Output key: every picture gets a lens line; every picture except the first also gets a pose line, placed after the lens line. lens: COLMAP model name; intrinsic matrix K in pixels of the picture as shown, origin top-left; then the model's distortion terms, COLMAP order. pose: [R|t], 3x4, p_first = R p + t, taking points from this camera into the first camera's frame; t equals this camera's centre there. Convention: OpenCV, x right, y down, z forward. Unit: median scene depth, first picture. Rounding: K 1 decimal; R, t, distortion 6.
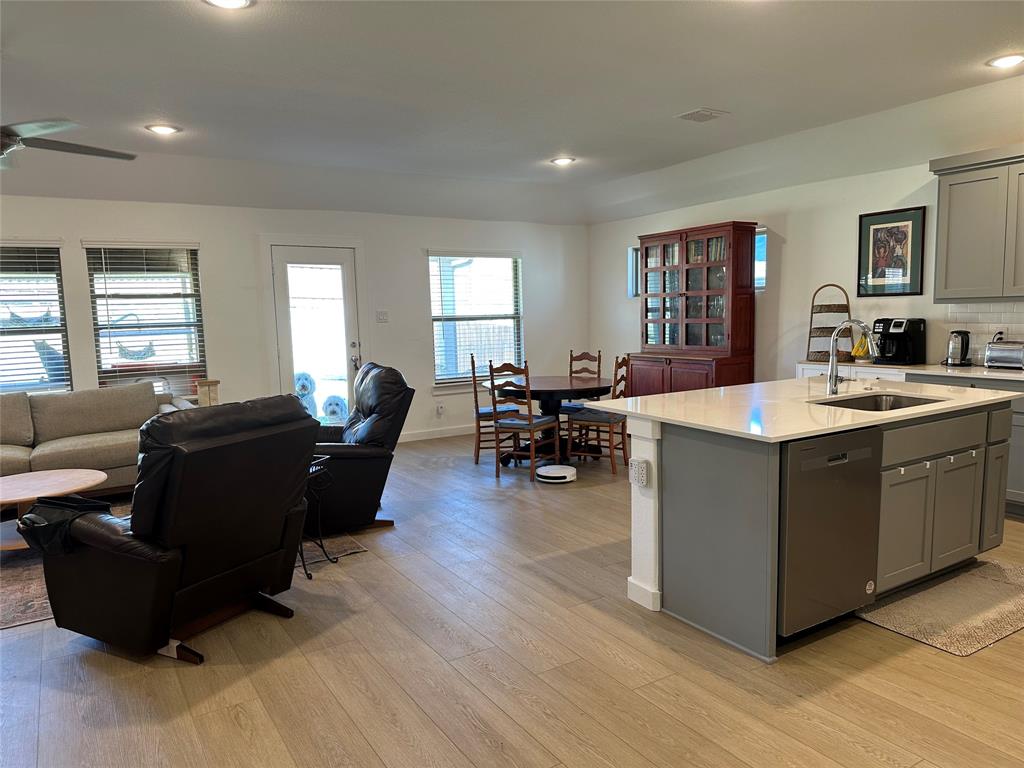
lens RADIAL K [[710.7, 0, 515.7], [0, 710.7, 389.0], [0, 0, 1]] dist [0.088685, -0.116931]
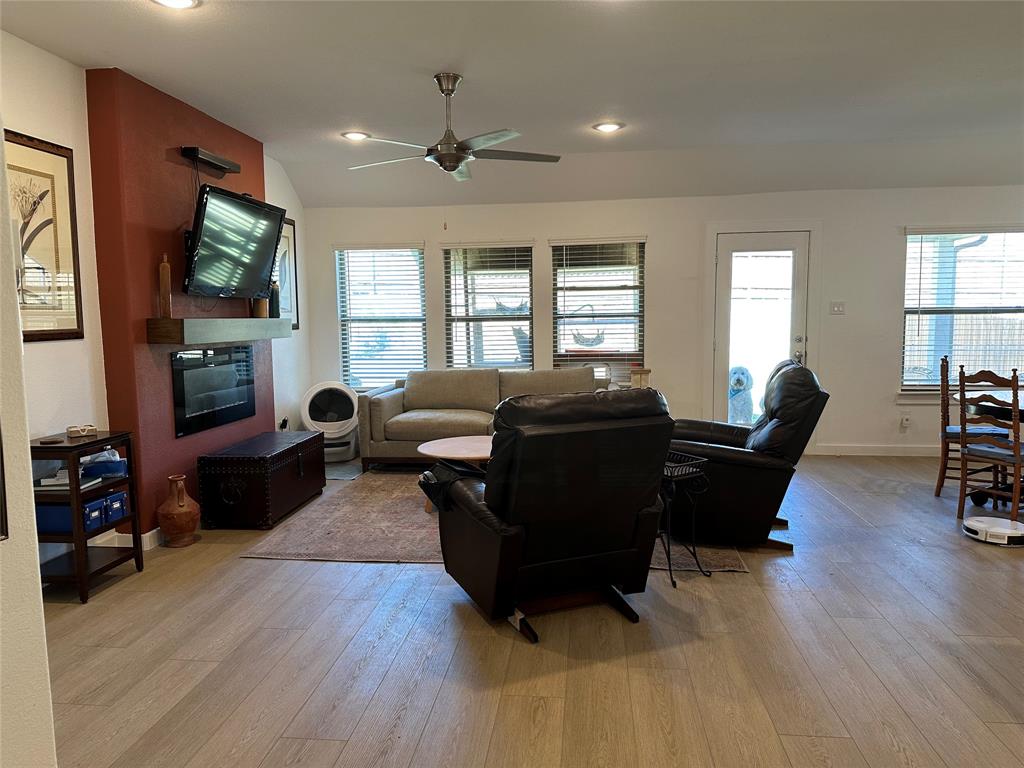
lens RADIAL K [[710.7, 0, 506.1], [0, 710.7, 386.2], [0, 0, 1]] dist [0.088685, -0.116931]
pose [[0.777657, 0.078647, -0.623750, 0.070076], [-0.074988, 0.996665, 0.032176, -0.006308], [0.624201, 0.021752, 0.780961, 0.086351]]
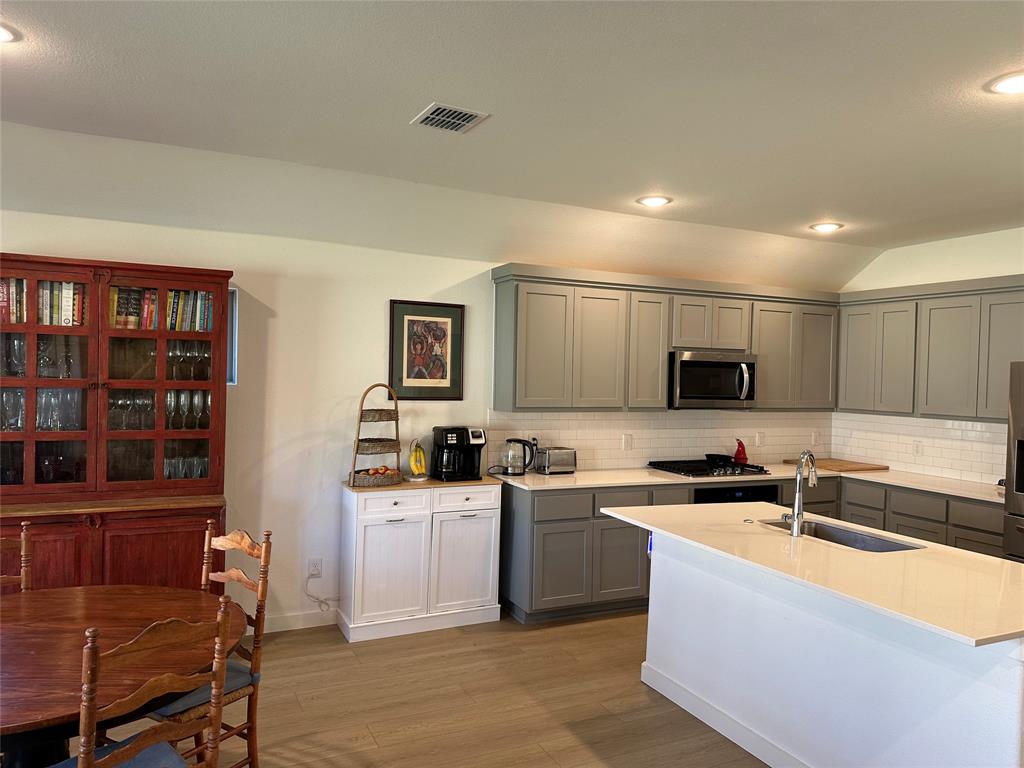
lens RADIAL K [[710.7, 0, 518.2], [0, 710.7, 385.6], [0, 0, 1]] dist [0.088685, -0.116931]
pose [[0.110154, 0.010409, 0.993860, -0.309887], [0.079070, 0.996684, -0.019203, -0.120627], [-0.990764, 0.080700, 0.108966, 0.794449]]
